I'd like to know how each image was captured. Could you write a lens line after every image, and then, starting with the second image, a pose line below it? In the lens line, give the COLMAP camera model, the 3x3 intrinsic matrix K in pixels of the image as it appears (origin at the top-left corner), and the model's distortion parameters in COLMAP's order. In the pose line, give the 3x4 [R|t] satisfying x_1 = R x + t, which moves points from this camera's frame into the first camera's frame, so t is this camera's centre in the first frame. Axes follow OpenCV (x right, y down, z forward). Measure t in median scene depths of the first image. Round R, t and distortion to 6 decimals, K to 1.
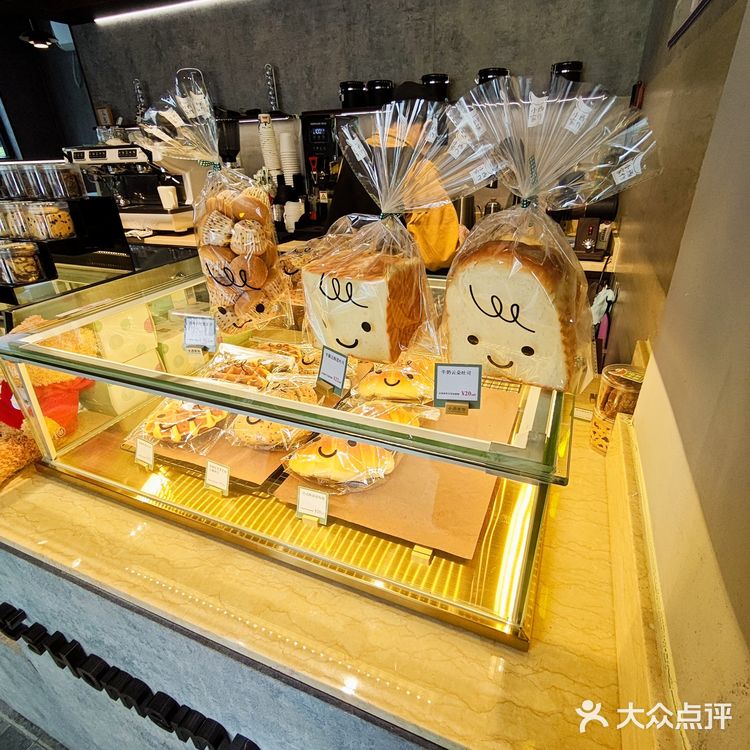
lens RADIAL K [[450.8, 0, 375.0], [0, 450.8, 375.0], [0, 0, 1]] dist [-0.005198, -0.004252]
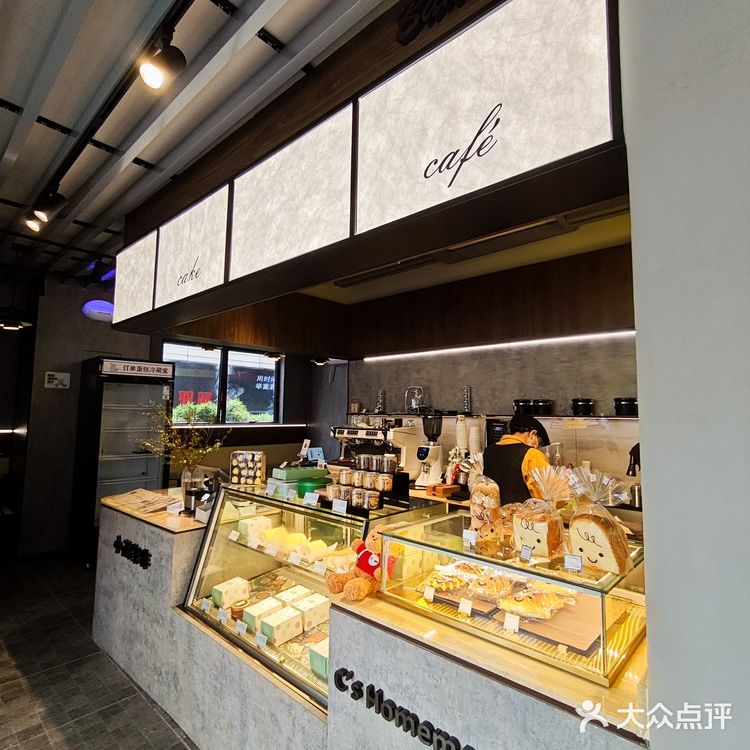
lens RADIAL K [[450.8, 0, 375.0], [0, 450.8, 375.0], [0, 0, 1]] dist [-0.005198, -0.004252]
pose [[0.941478, 0.011612, -0.336874, -0.009167], [-0.186195, 0.851009, -0.491034, 0.109503], [0.280982, 0.525022, 0.803369, -0.386538]]
